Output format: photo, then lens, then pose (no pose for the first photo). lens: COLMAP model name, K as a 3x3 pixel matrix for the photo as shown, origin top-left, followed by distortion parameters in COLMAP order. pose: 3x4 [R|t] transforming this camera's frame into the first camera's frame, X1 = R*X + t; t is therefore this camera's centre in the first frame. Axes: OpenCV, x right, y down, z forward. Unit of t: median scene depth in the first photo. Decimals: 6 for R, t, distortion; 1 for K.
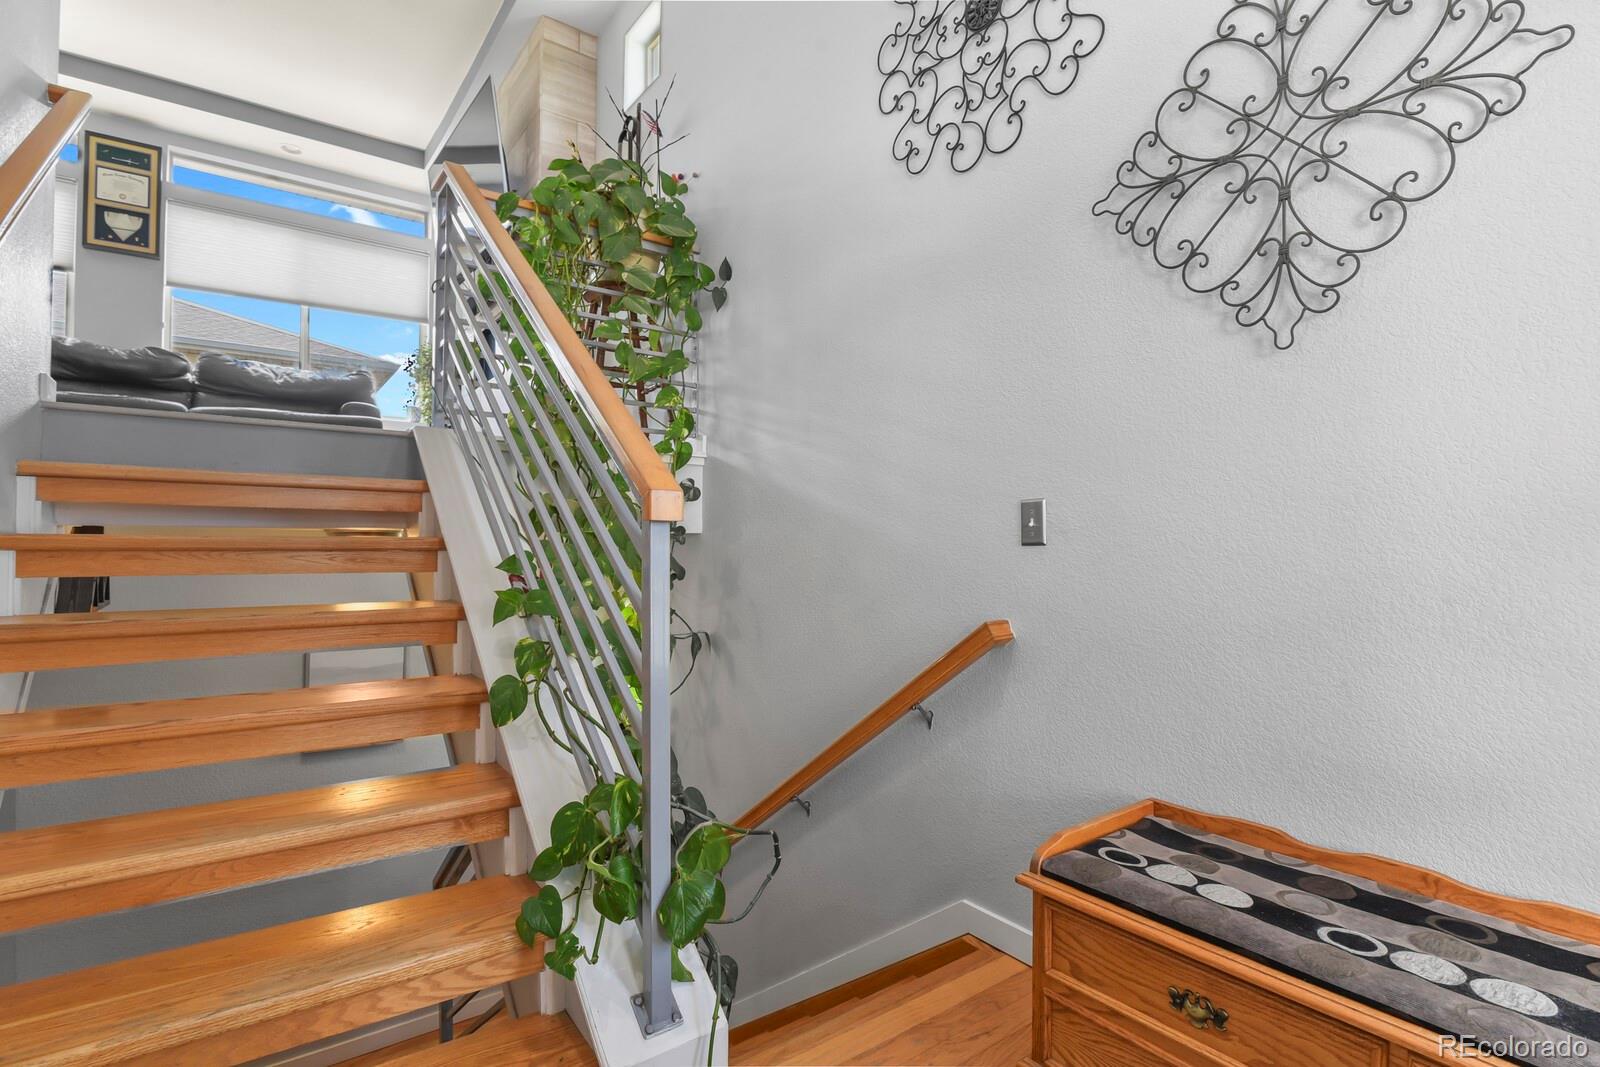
lens RADIAL K [[767.0, 0, 809.8], [0, 767.0, 539.1], [0, 0, 1]] dist [-0.000677, -0.012591]
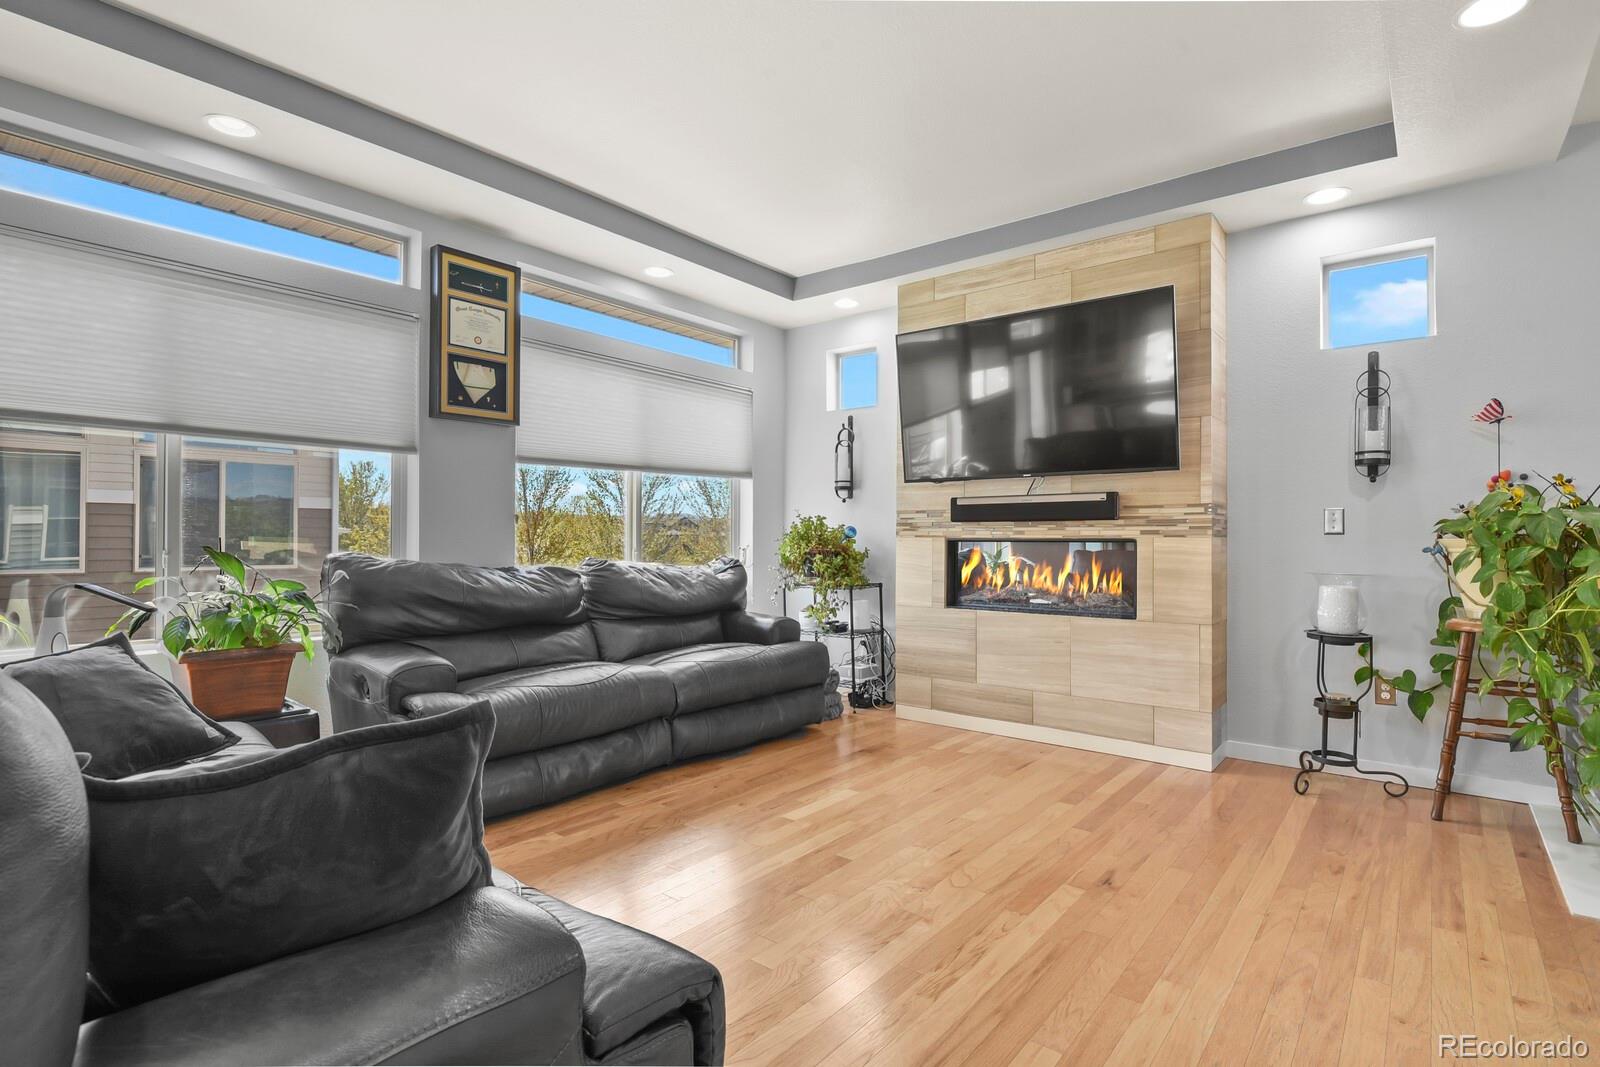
lens RADIAL K [[767.0, 0, 809.8], [0, 767.0, 539.1], [0, 0, 1]] dist [-0.000677, -0.012591]
pose [[0.970581, 0.000152, 0.240773, -1.780775], [-0.001107, 0.999992, 0.003830, -0.624679], [-0.240771, -0.003984, 0.970574, 0.562394]]
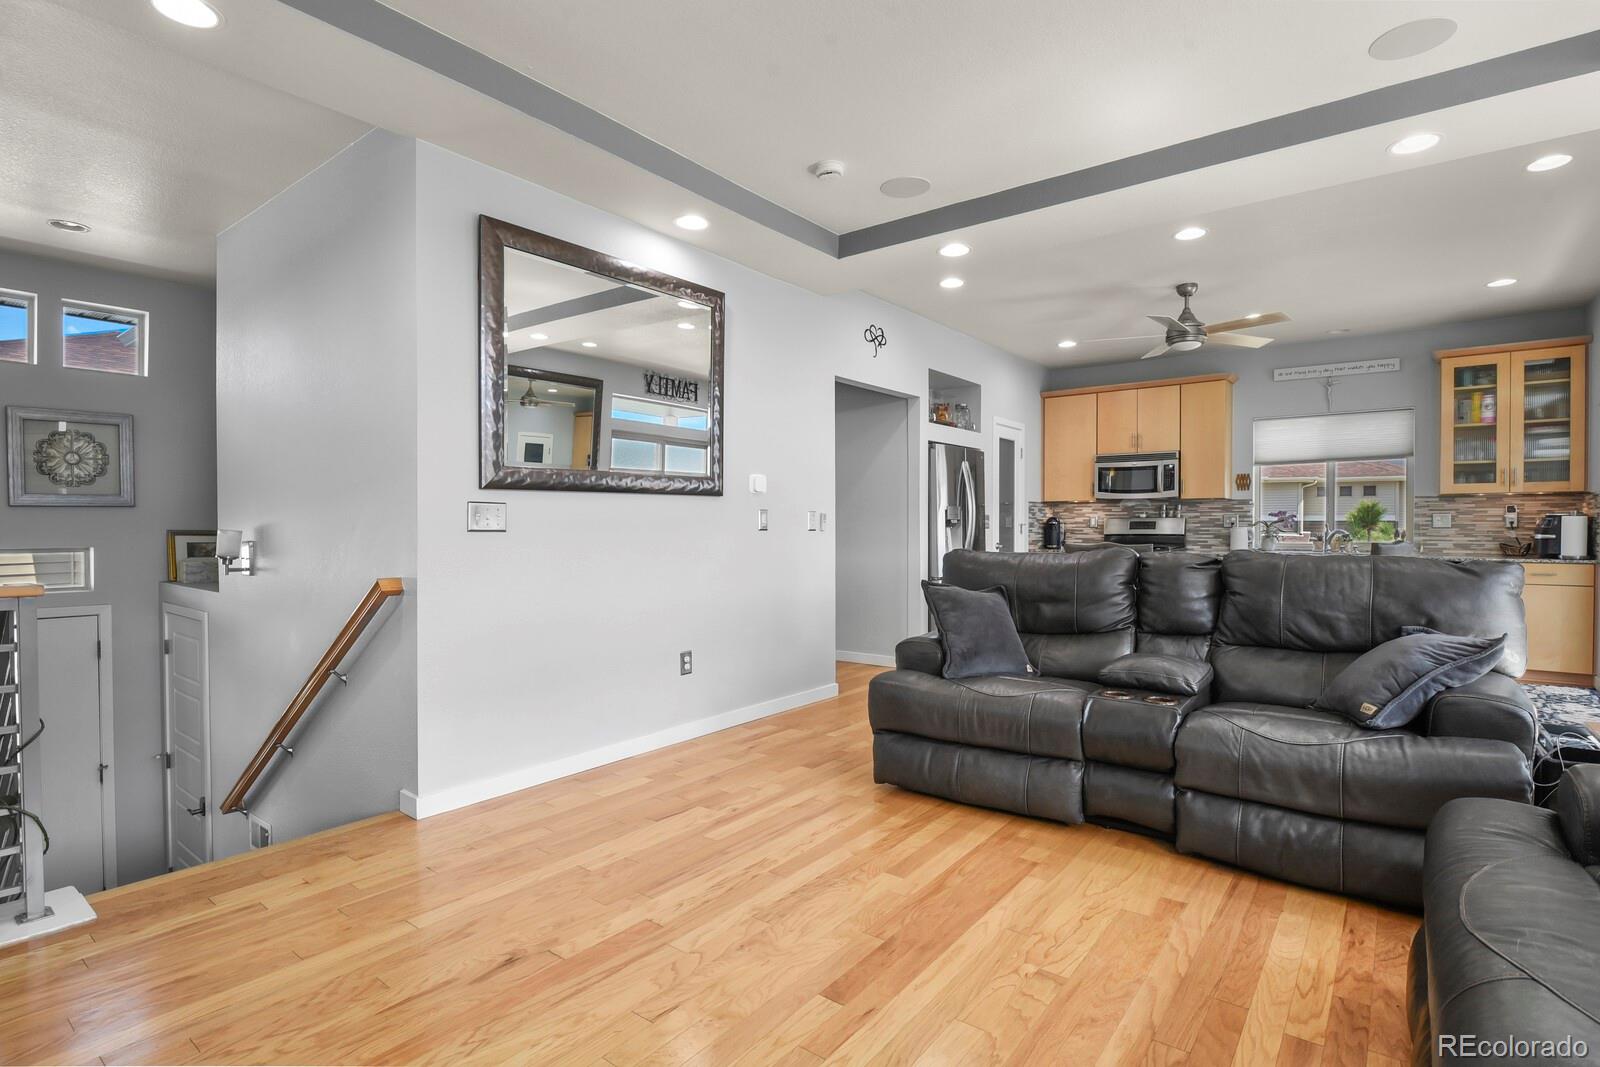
lens RADIAL K [[781.4, 0, 809.5], [0, 781.4, 537.0], [0, 0, 1]] dist [-0.015938, -0.001472]
pose [[-0.964506, -0.000427, -0.264059, -1.245308], [-0.002960, 0.999953, 0.009195, -0.637613], [0.264043, 0.009651, -0.964463, 2.349110]]
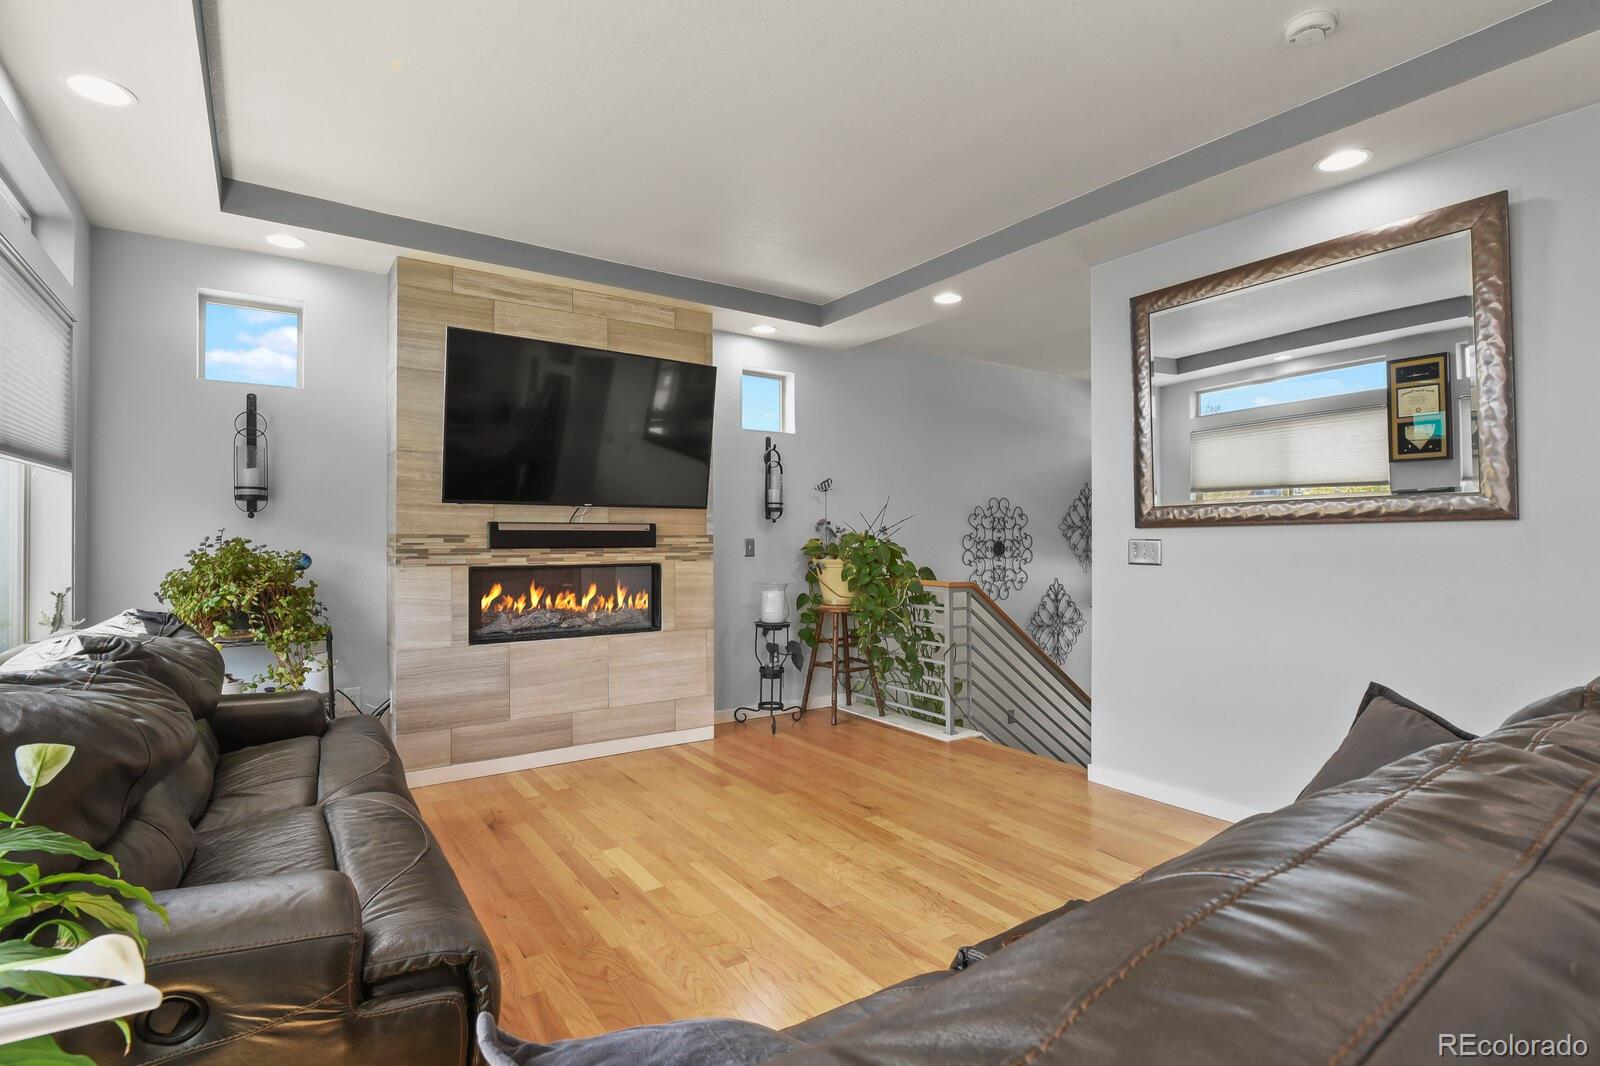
lens RADIAL K [[773.9, 0, 802.6], [0, 773.9, 536.1], [0, 0, 1]] dist [-0.010793, -0.000348]
pose [[0.047042, -0.000067, 0.998893, -2.644349], [-0.002819, 0.999996, 0.000200, -0.688655], [-0.998889, -0.002825, 0.047042, 1.507634]]
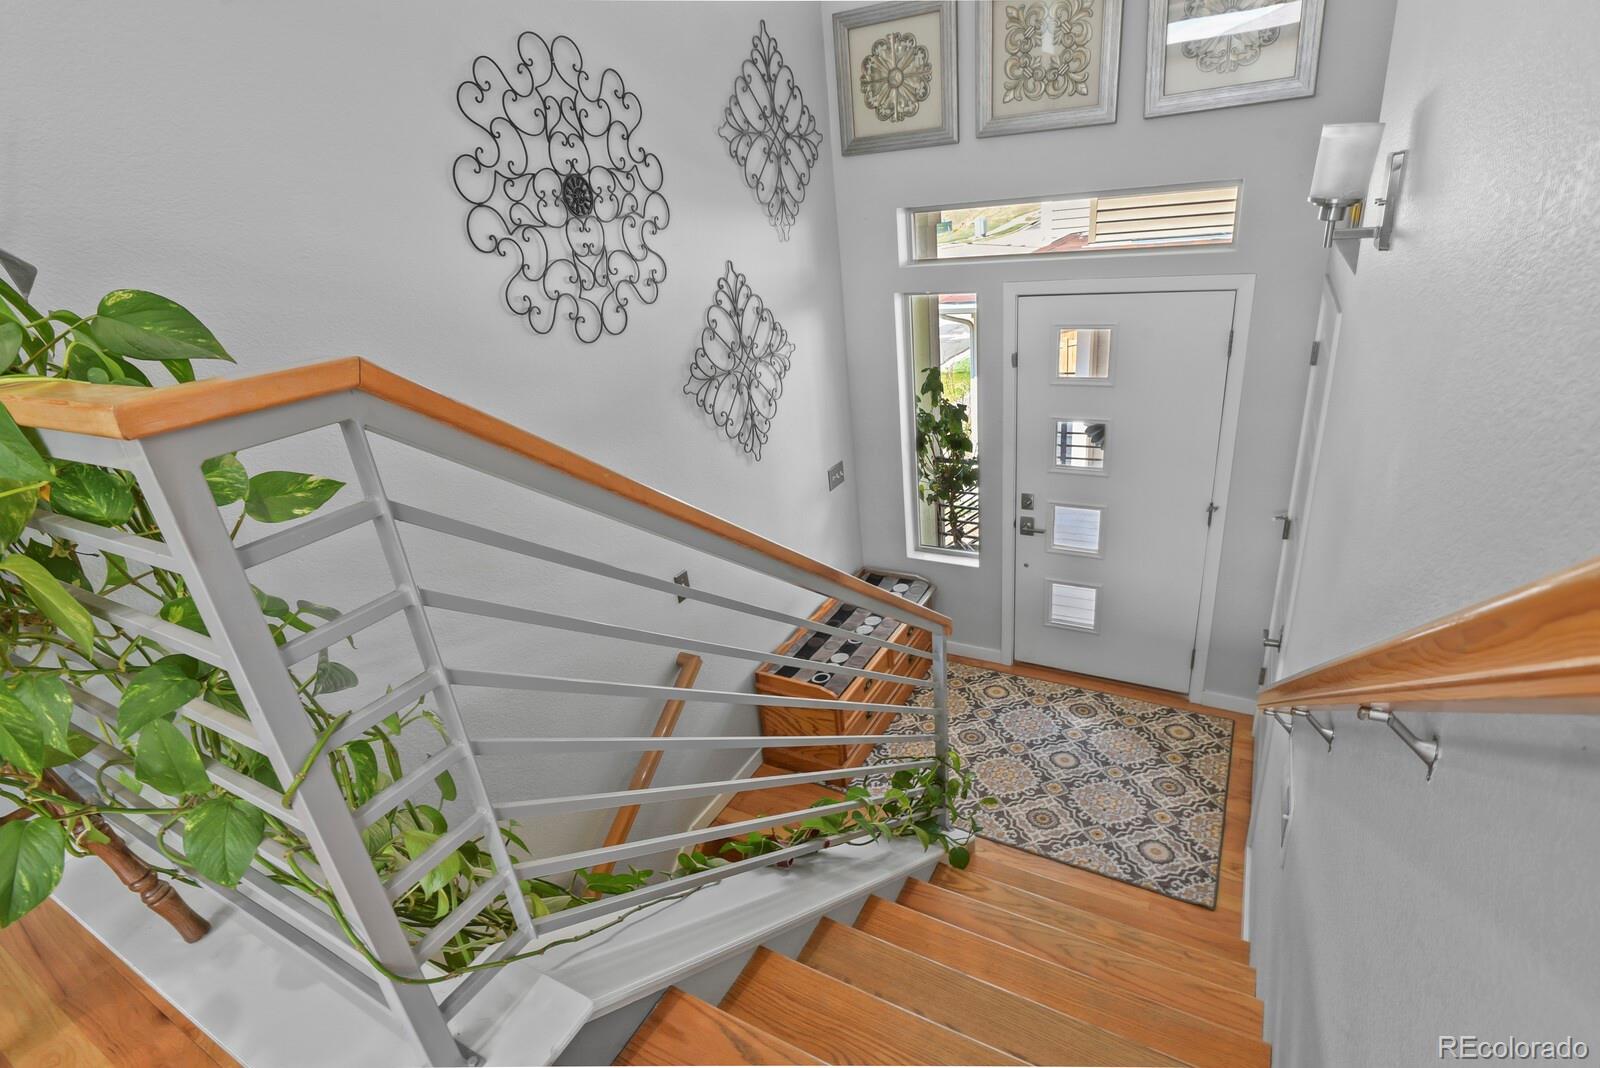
lens RADIAL K [[767.0, 0, 809.8], [0, 767.0, 539.6], [0, 0, 1]] dist [-0.000677, -0.012591]
pose [[-0.399244, -0.339145, 0.851813, -0.941601], [0.088018, 0.910601, 0.403805, -0.611243], [-0.912610, 0.236192, -0.333701, 1.091245]]
